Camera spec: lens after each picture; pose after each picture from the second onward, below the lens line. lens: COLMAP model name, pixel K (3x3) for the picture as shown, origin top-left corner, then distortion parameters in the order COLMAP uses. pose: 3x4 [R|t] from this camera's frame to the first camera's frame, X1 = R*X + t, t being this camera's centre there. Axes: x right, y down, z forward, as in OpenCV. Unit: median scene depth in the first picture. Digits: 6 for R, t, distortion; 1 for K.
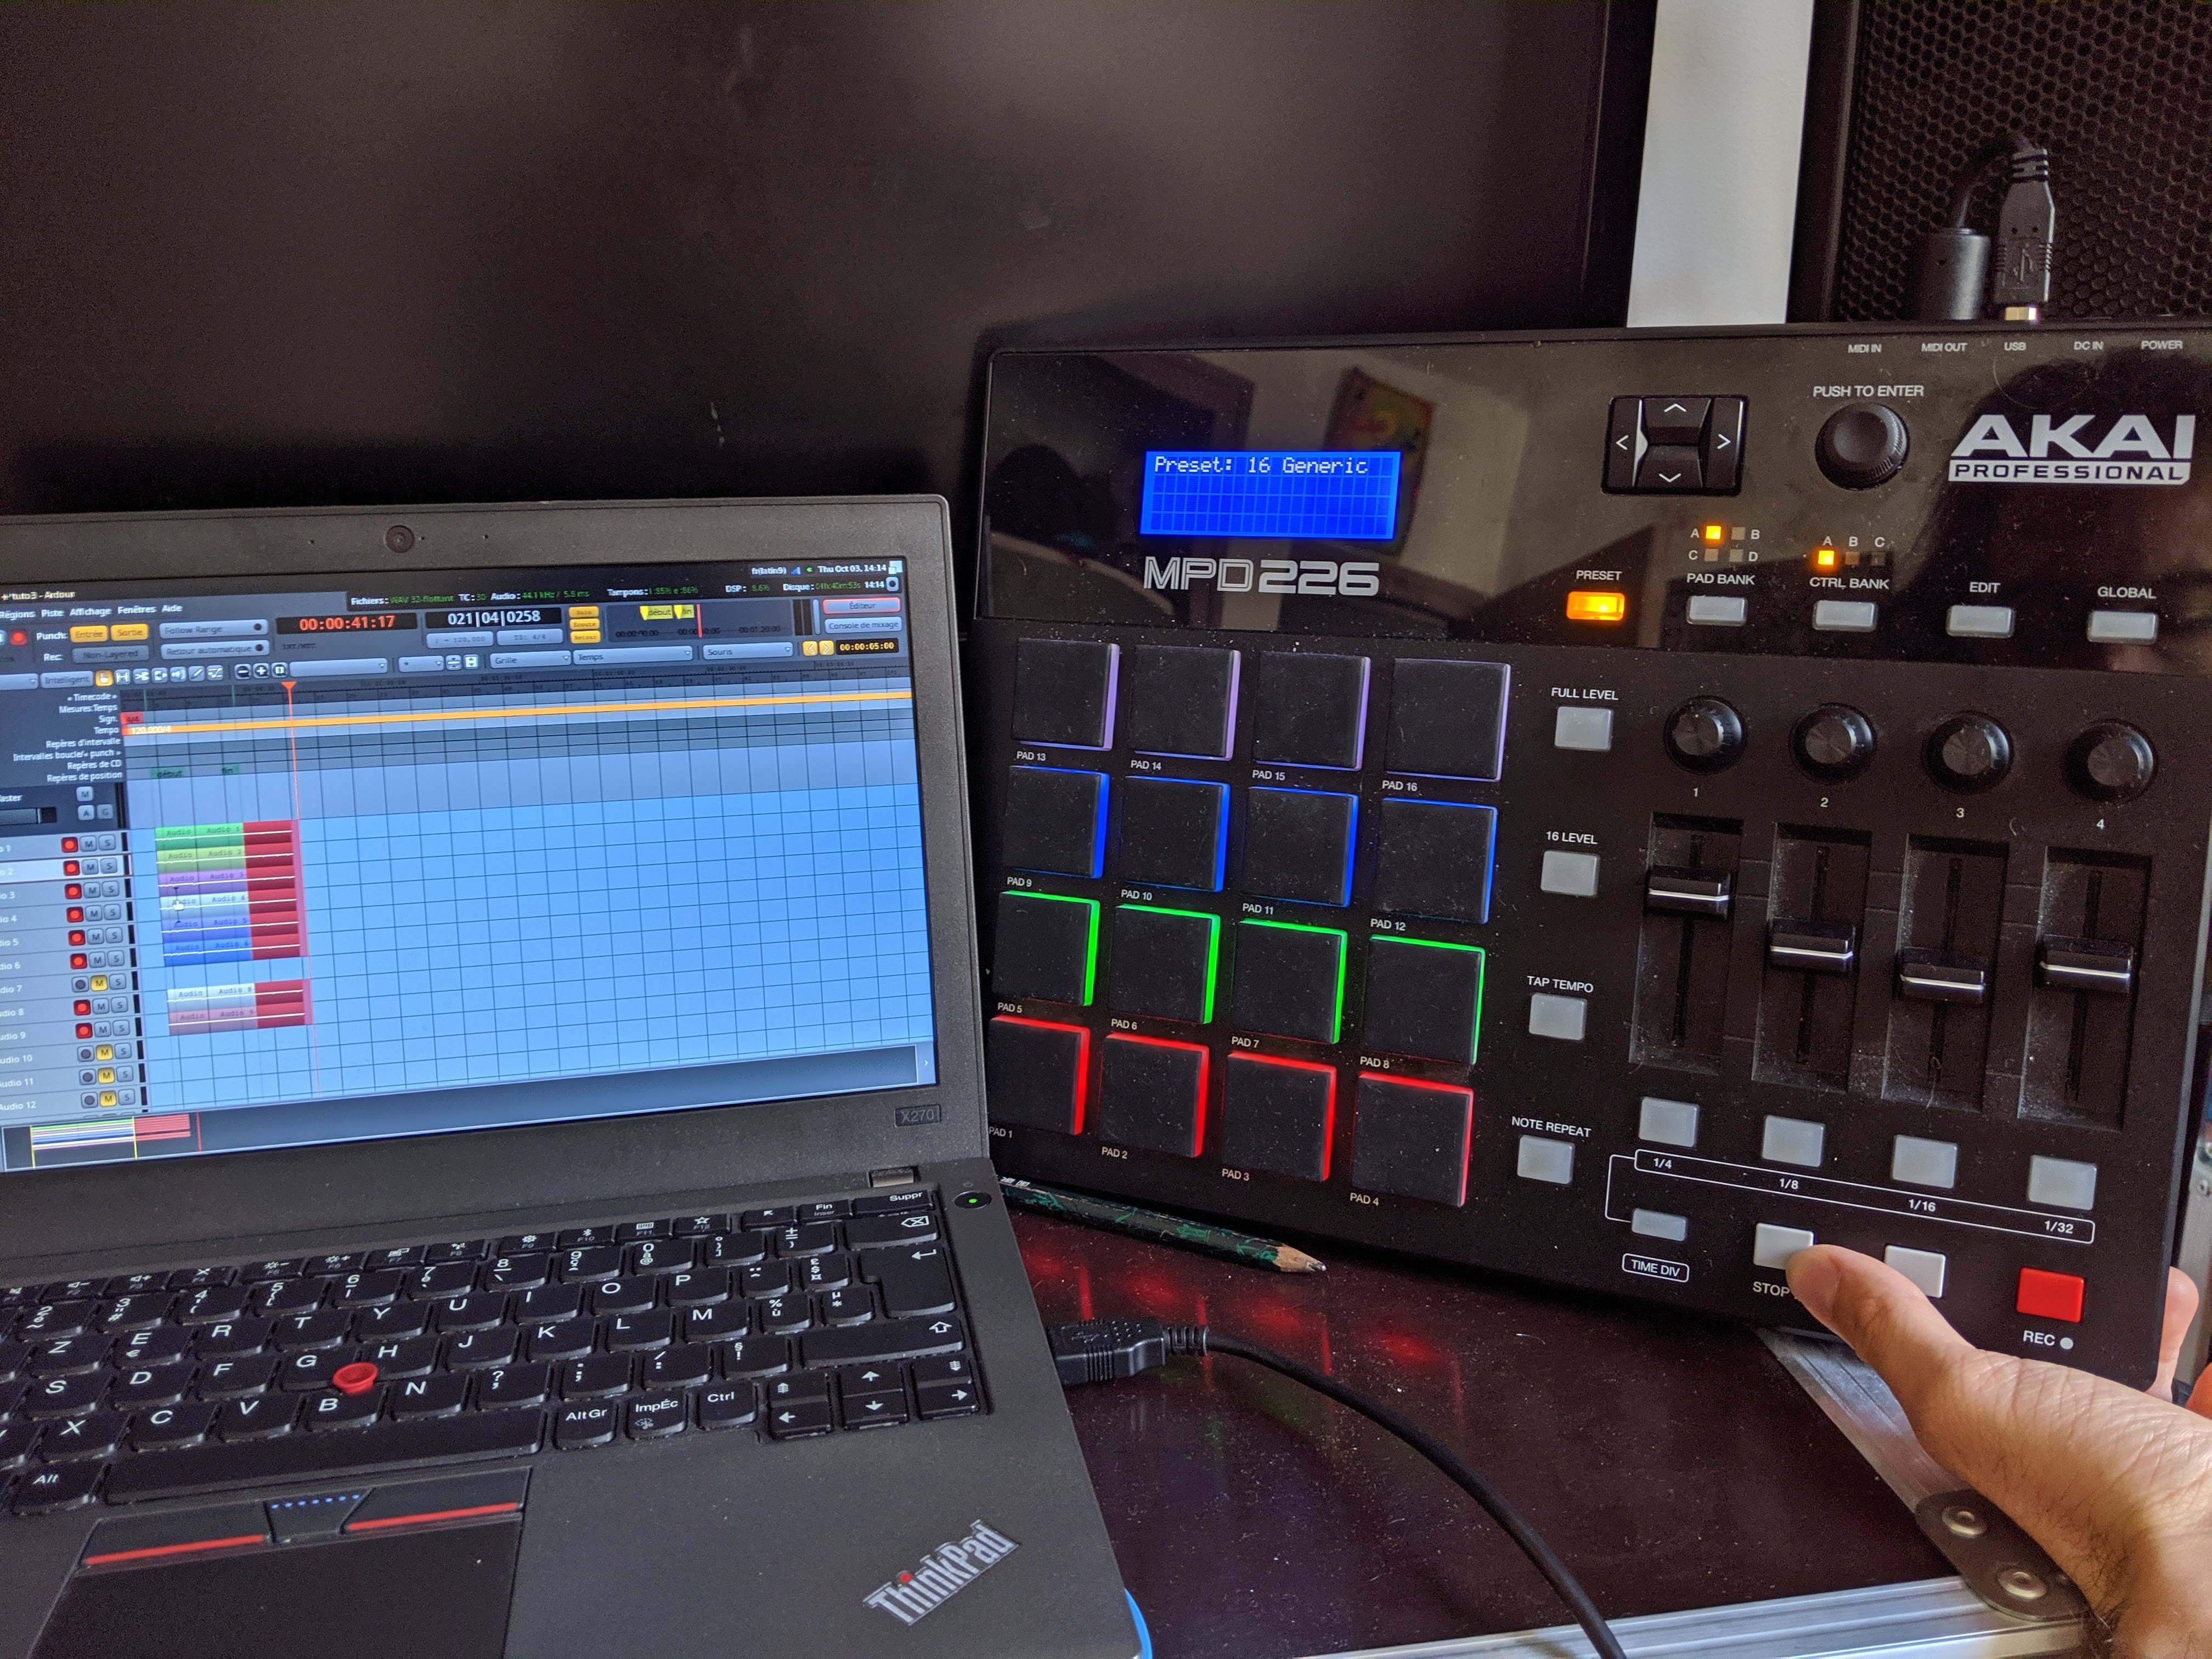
lens RADIAL K [[1740.9, 0, 1103.0], [0, 1740.9, 826.8], [0, 0, 1]] dist [0.036454, -0.089627]
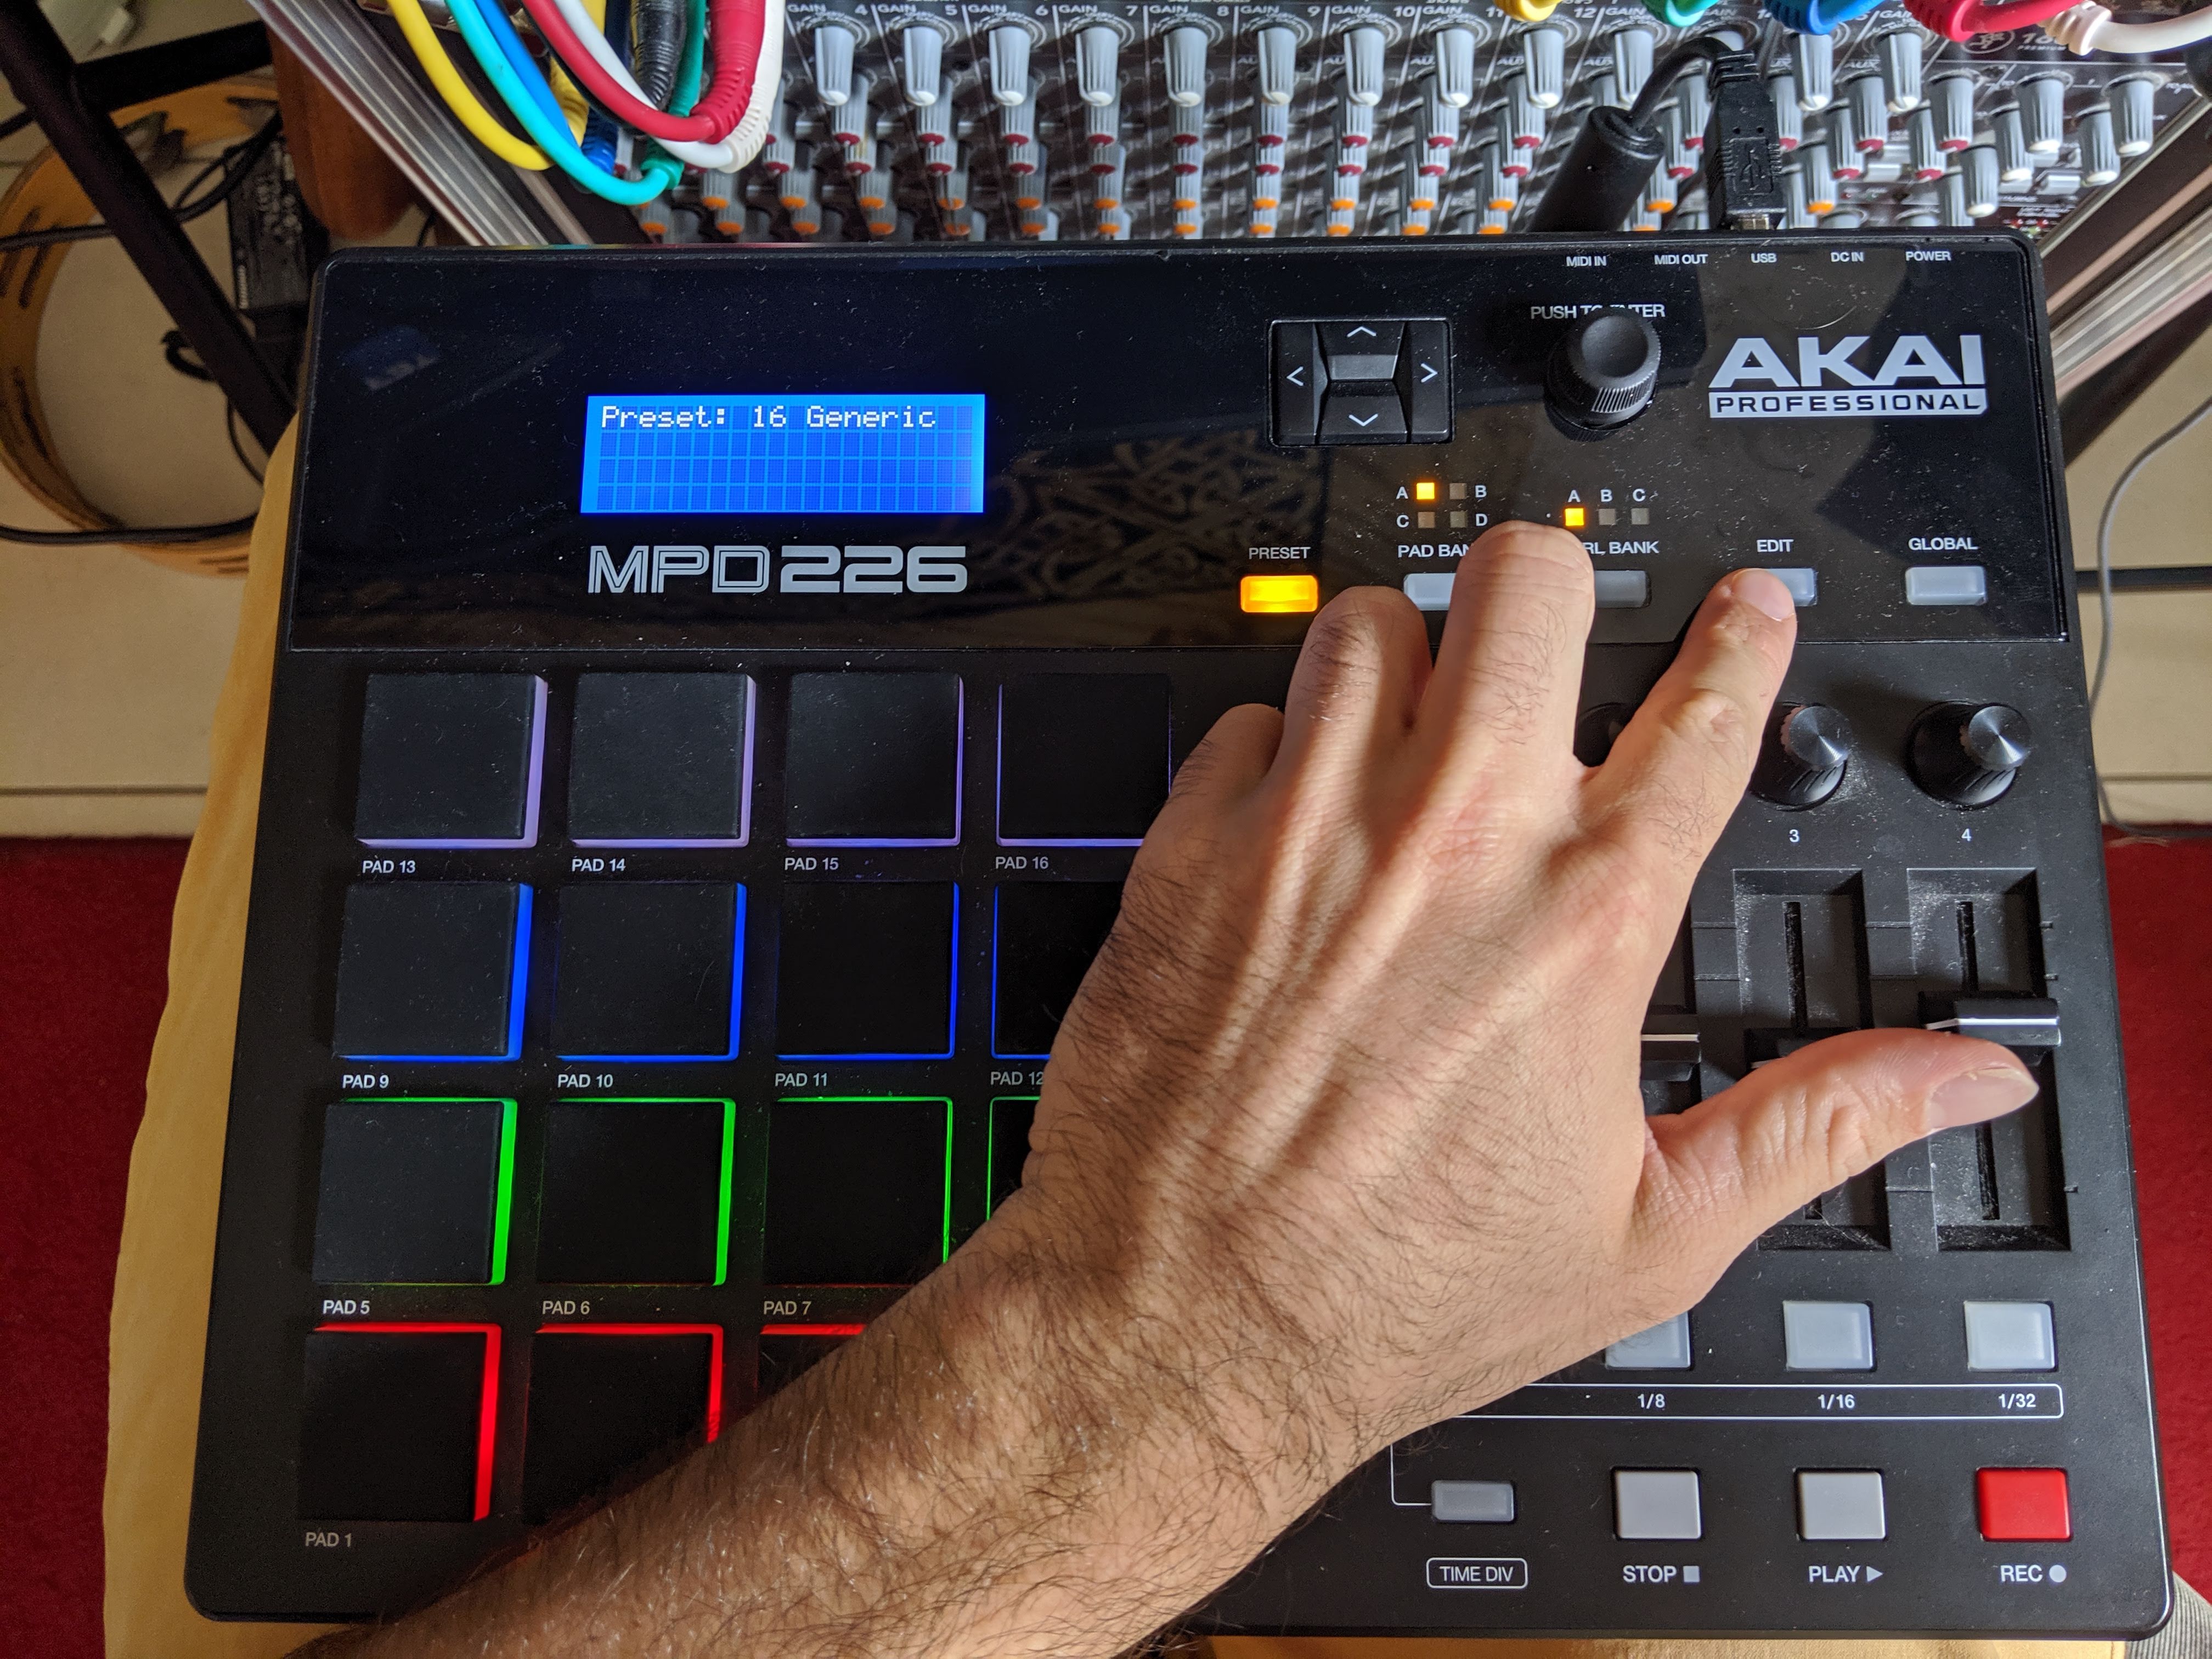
lens RADIAL K [[1740.9, 0, 1147.4], [0, 1740.9, 827.0], [0, 0, 1]] dist [0.036454, -0.089627]
pose [[0.920880, 0.005159, 0.389812, -0.042221], [0.086689, 0.972168, -0.217657, 0.114166], [-0.380086, 0.234228, 0.894803, 0.406681]]
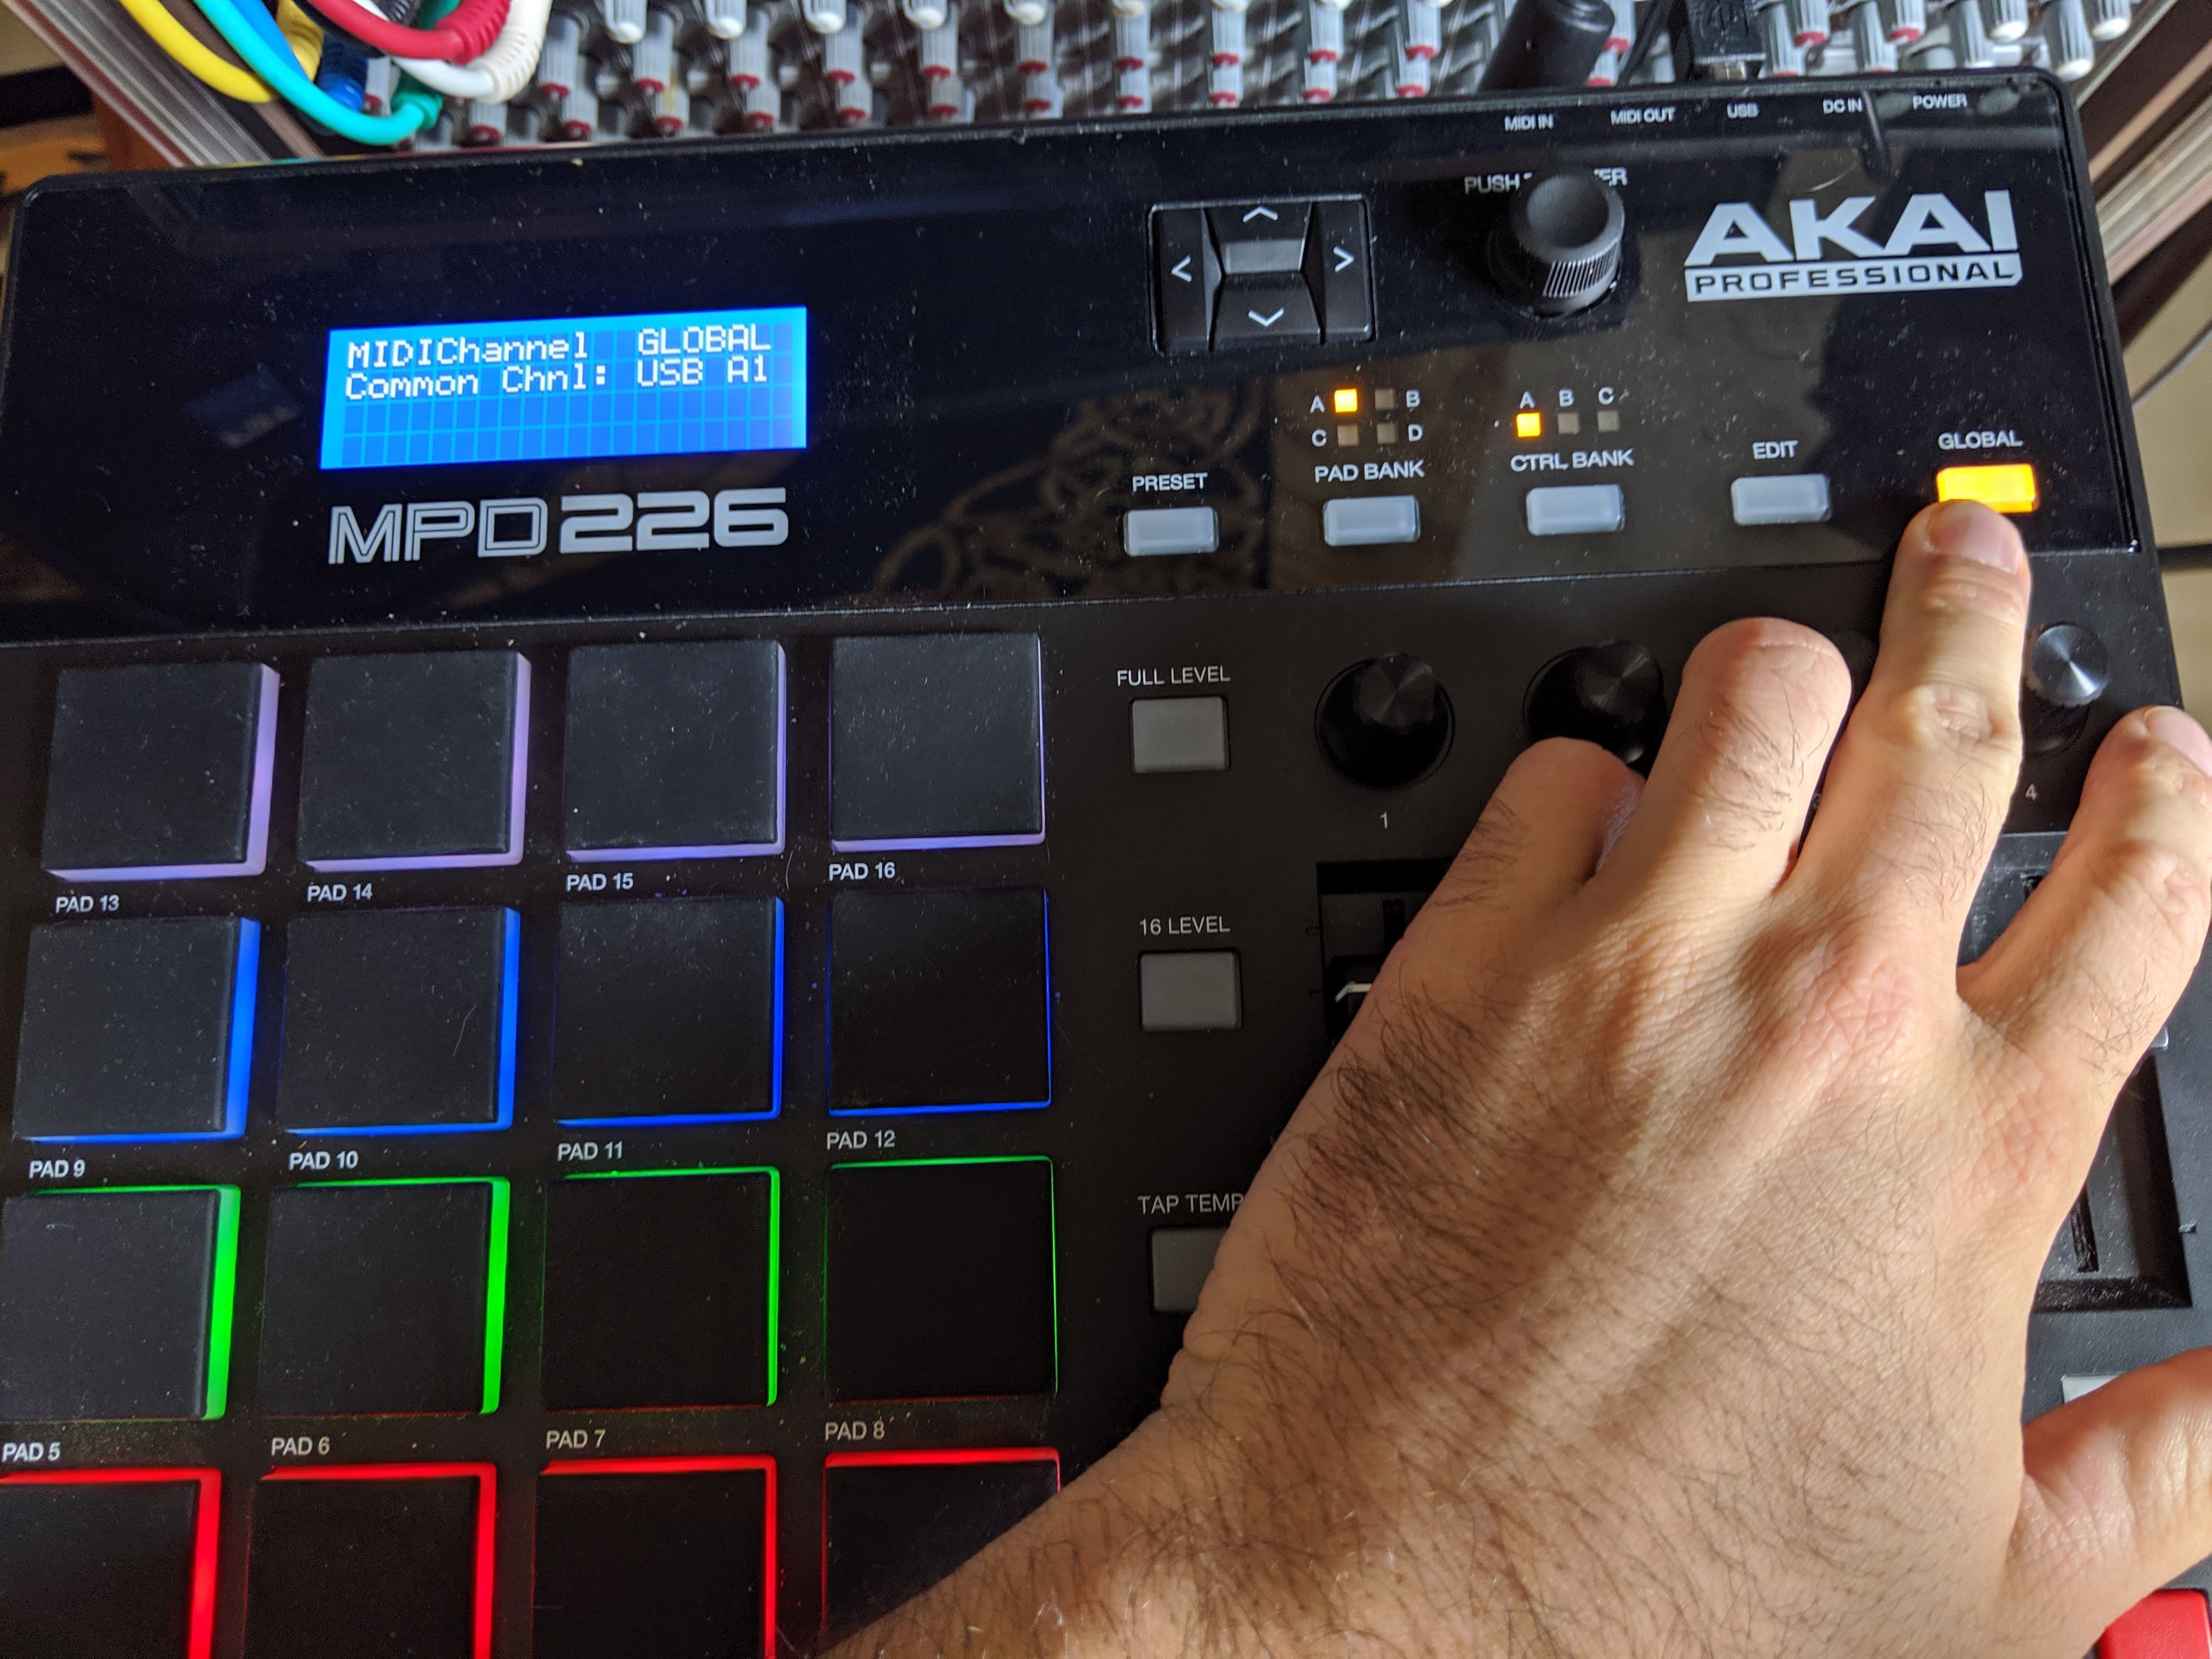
lens RADIAL K [[1740.9, 0, 1108.5], [0, 1740.9, 848.1], [0, 0, 1]] dist [0.036454, -0.089627]
pose [[0.921917, -0.017731, 0.386981, 0.037336], [0.120545, 0.962487, -0.243079, 0.111744], [-0.368154, 0.270747, 0.889471, 0.517949]]
